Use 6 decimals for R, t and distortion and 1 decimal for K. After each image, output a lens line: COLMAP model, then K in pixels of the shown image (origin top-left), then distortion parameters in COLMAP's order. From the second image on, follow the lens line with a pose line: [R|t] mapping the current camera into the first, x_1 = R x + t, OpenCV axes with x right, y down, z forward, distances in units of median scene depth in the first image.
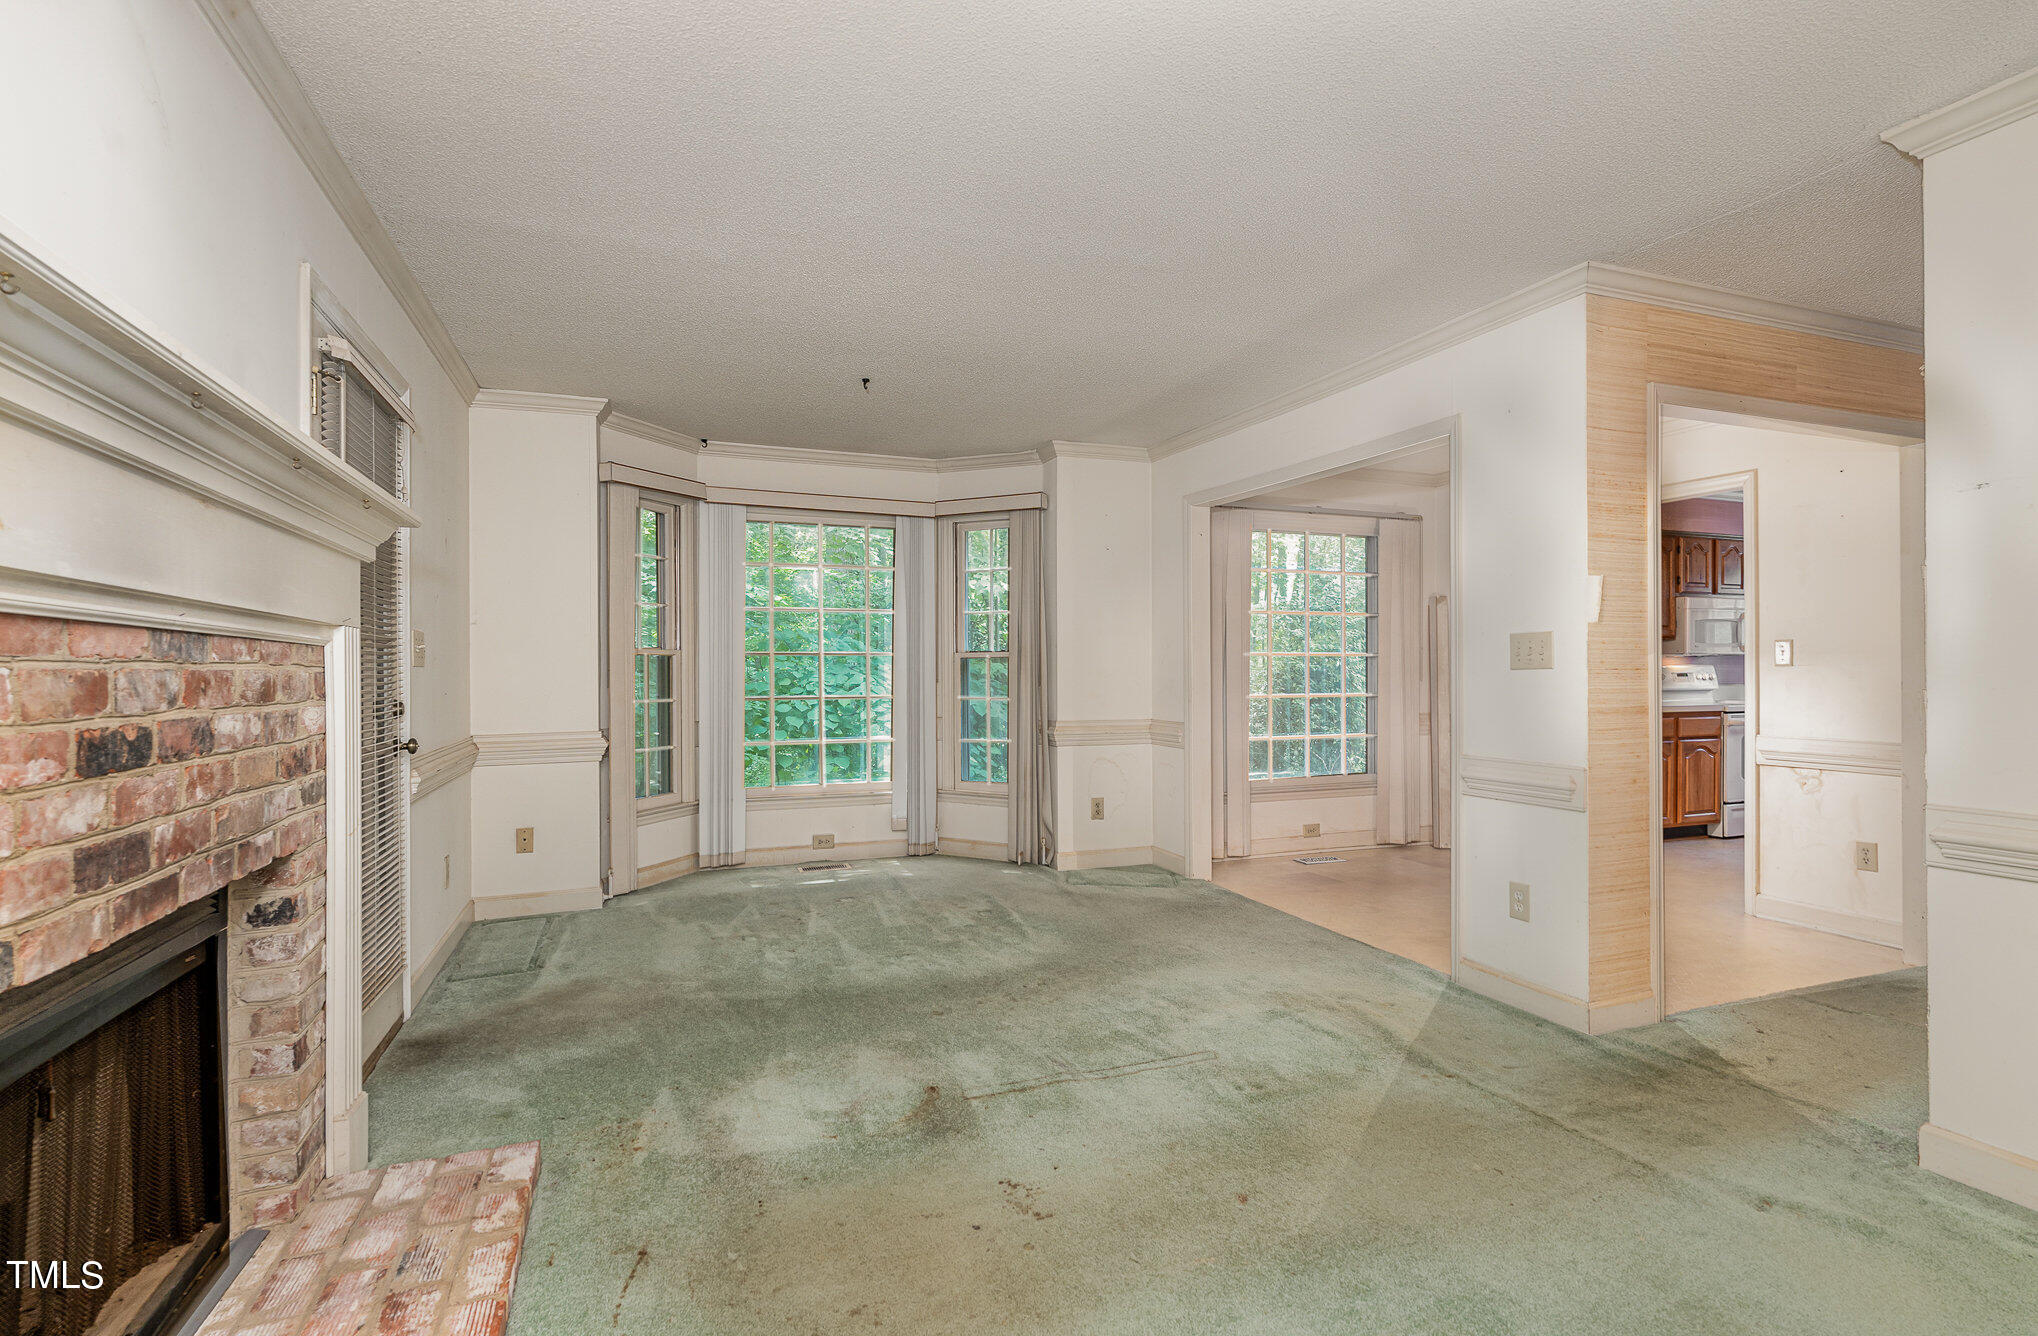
lens RADIAL K [[972.5, 0, 1015.5], [0, 972.5, 673.3], [0, 0, 1]] dist [-0.004784, -0.000233]
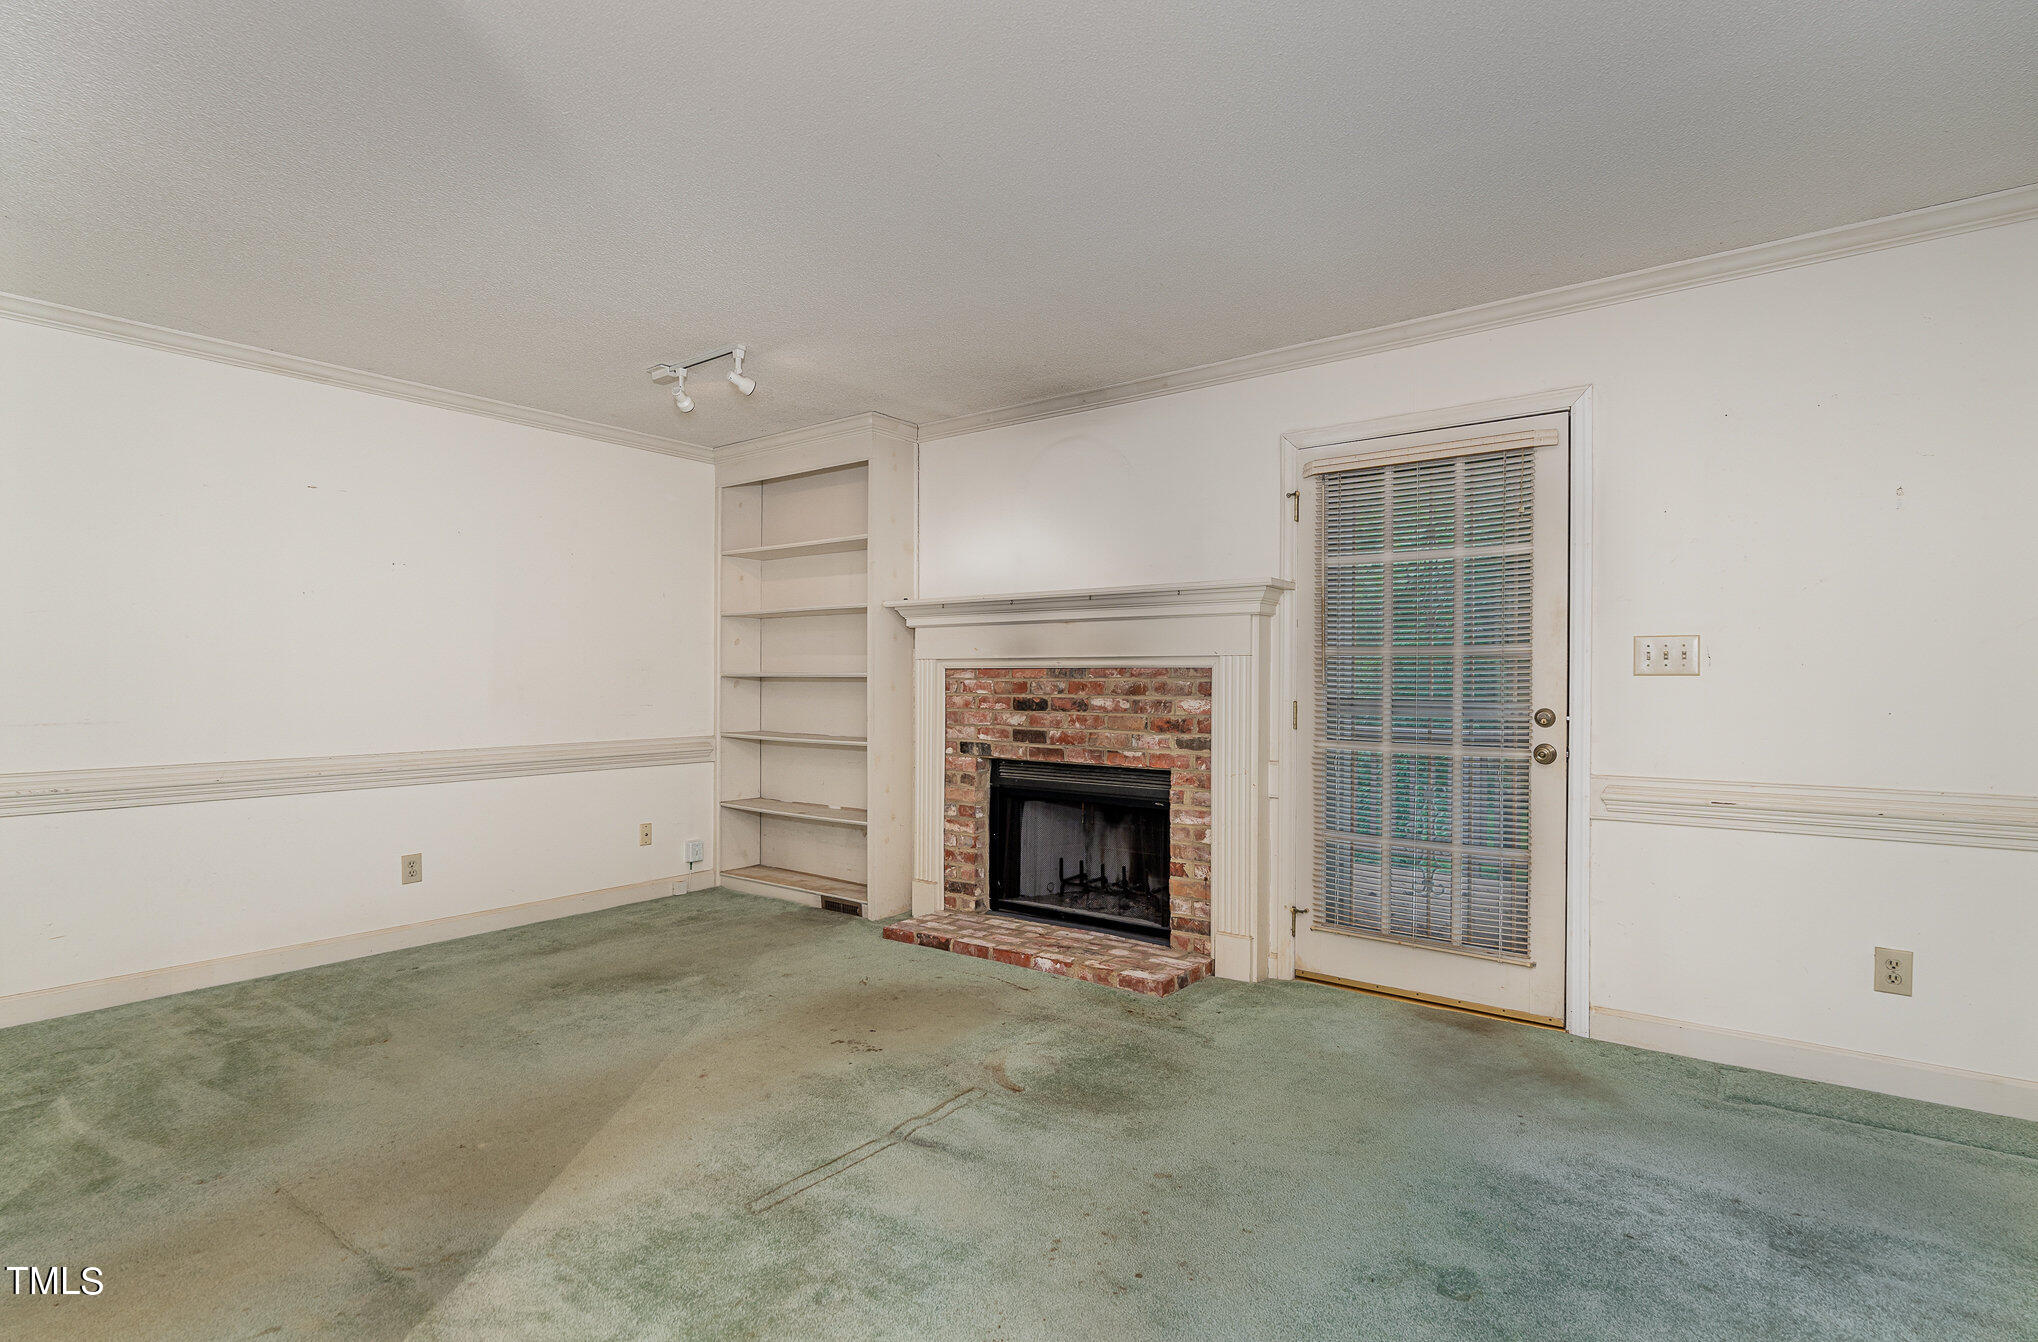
lens RADIAL K [[972.5, 0, 1016.9], [0, 972.5, 684.0], [0, 0, 1]] dist [-0.004784, -0.000233]
pose [[-0.850133, 0.003451, -0.526557, 0.832122], [0.001342, 0.999989, 0.004388, -0.007476], [0.526567, 0.003024, -0.850128, 3.467438]]
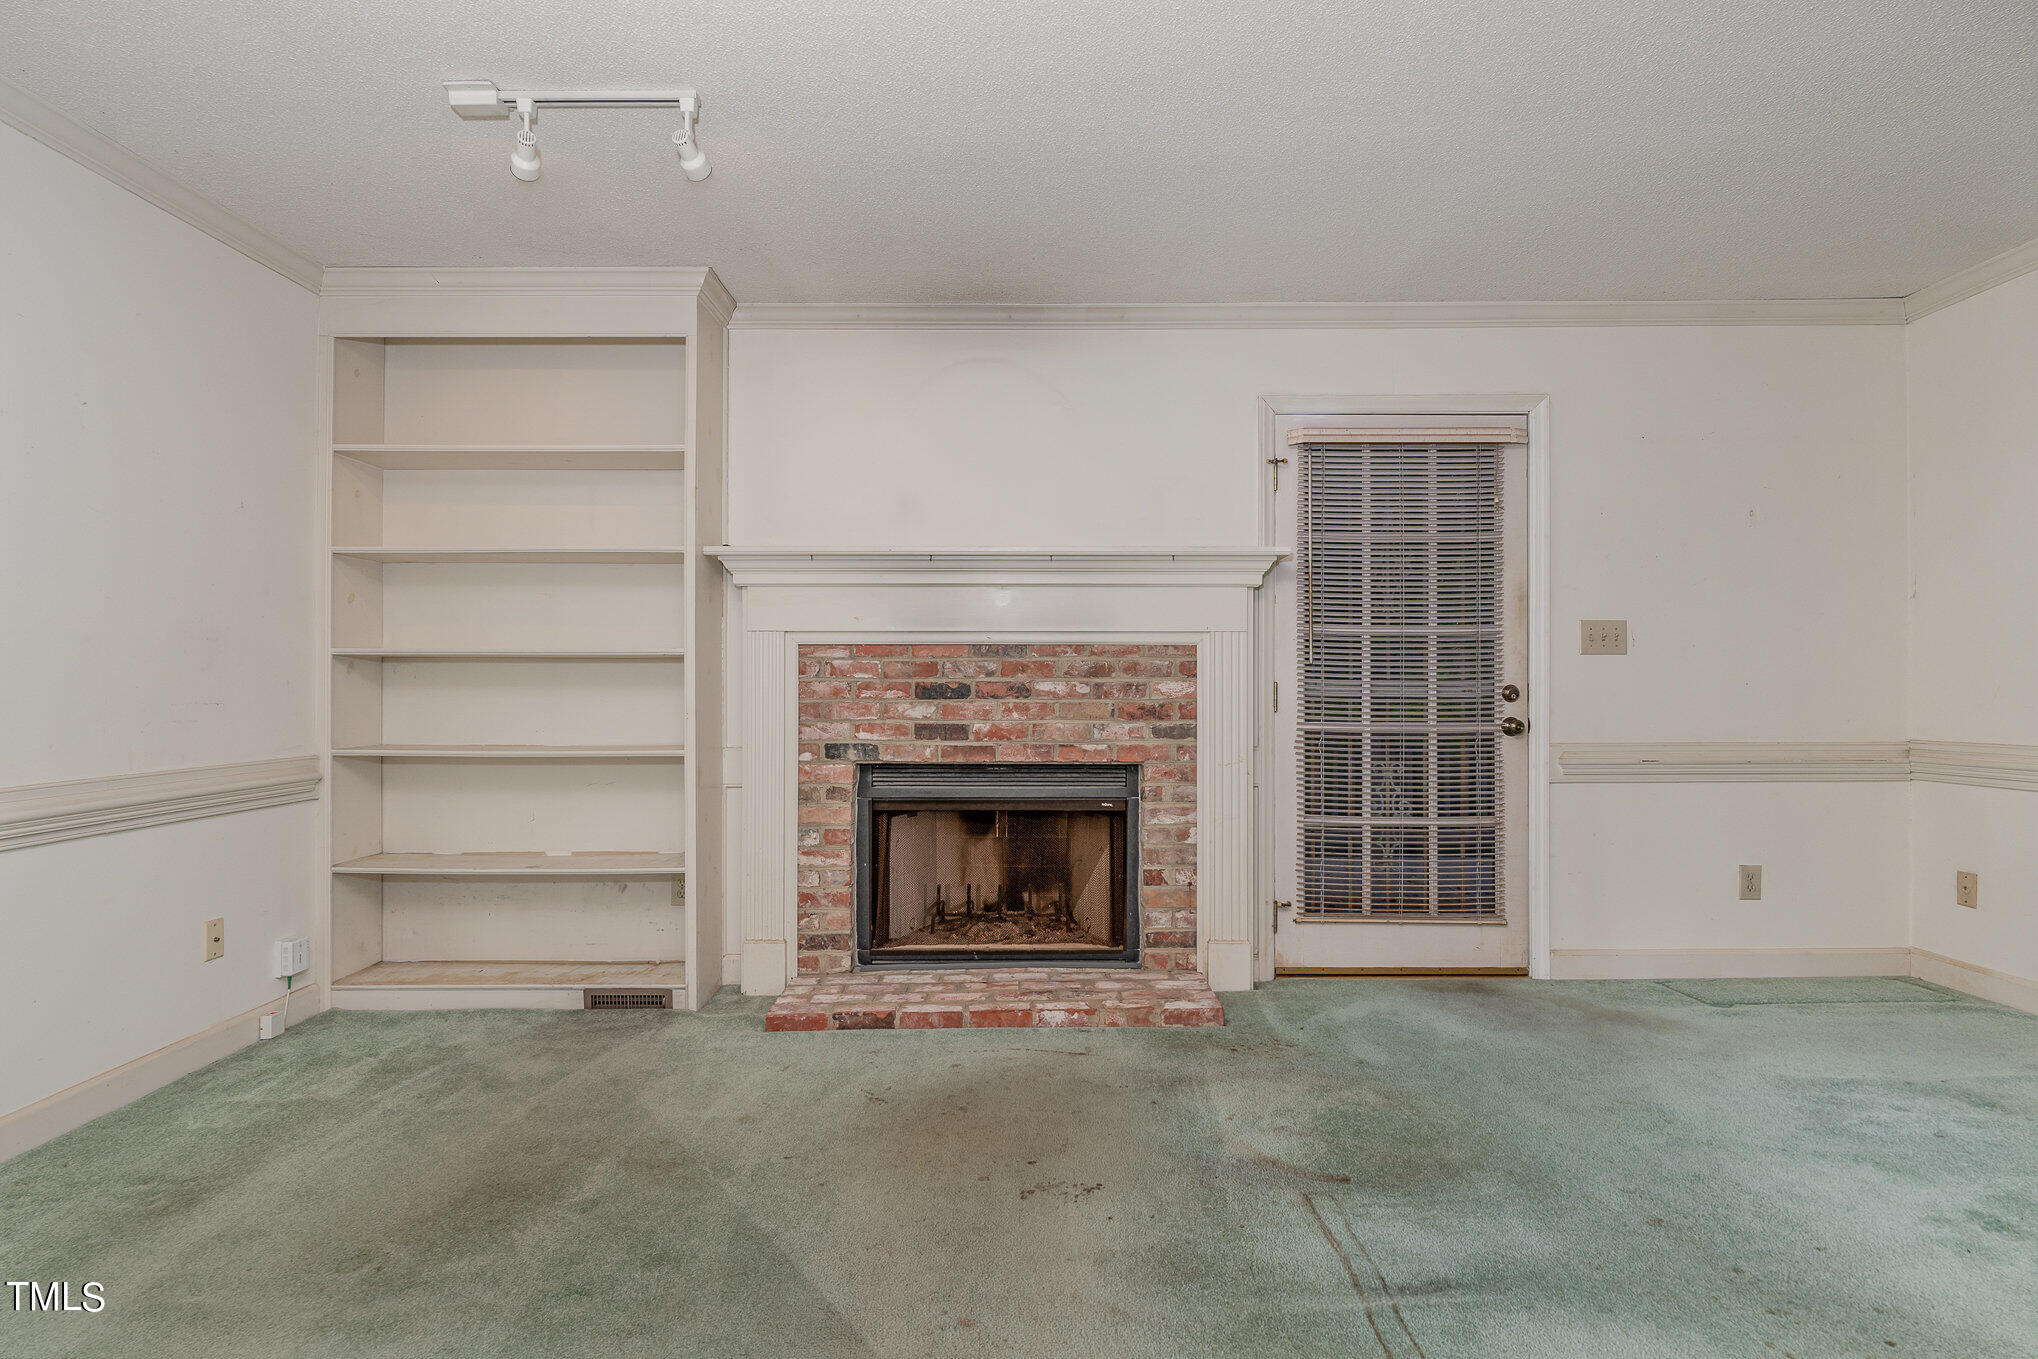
lens RADIAL K [[1001.9, 0, 1025.4], [0, 1001.9, 681.2], [0, 0, 1]] dist [-0.000081, -0.000924]
pose [[-0.356429, 0.004634, -0.934311, 1.410742], [0.003669, 0.999987, 0.003560, 0.038388], [0.934315, -0.002160, -0.356442, 1.949833]]
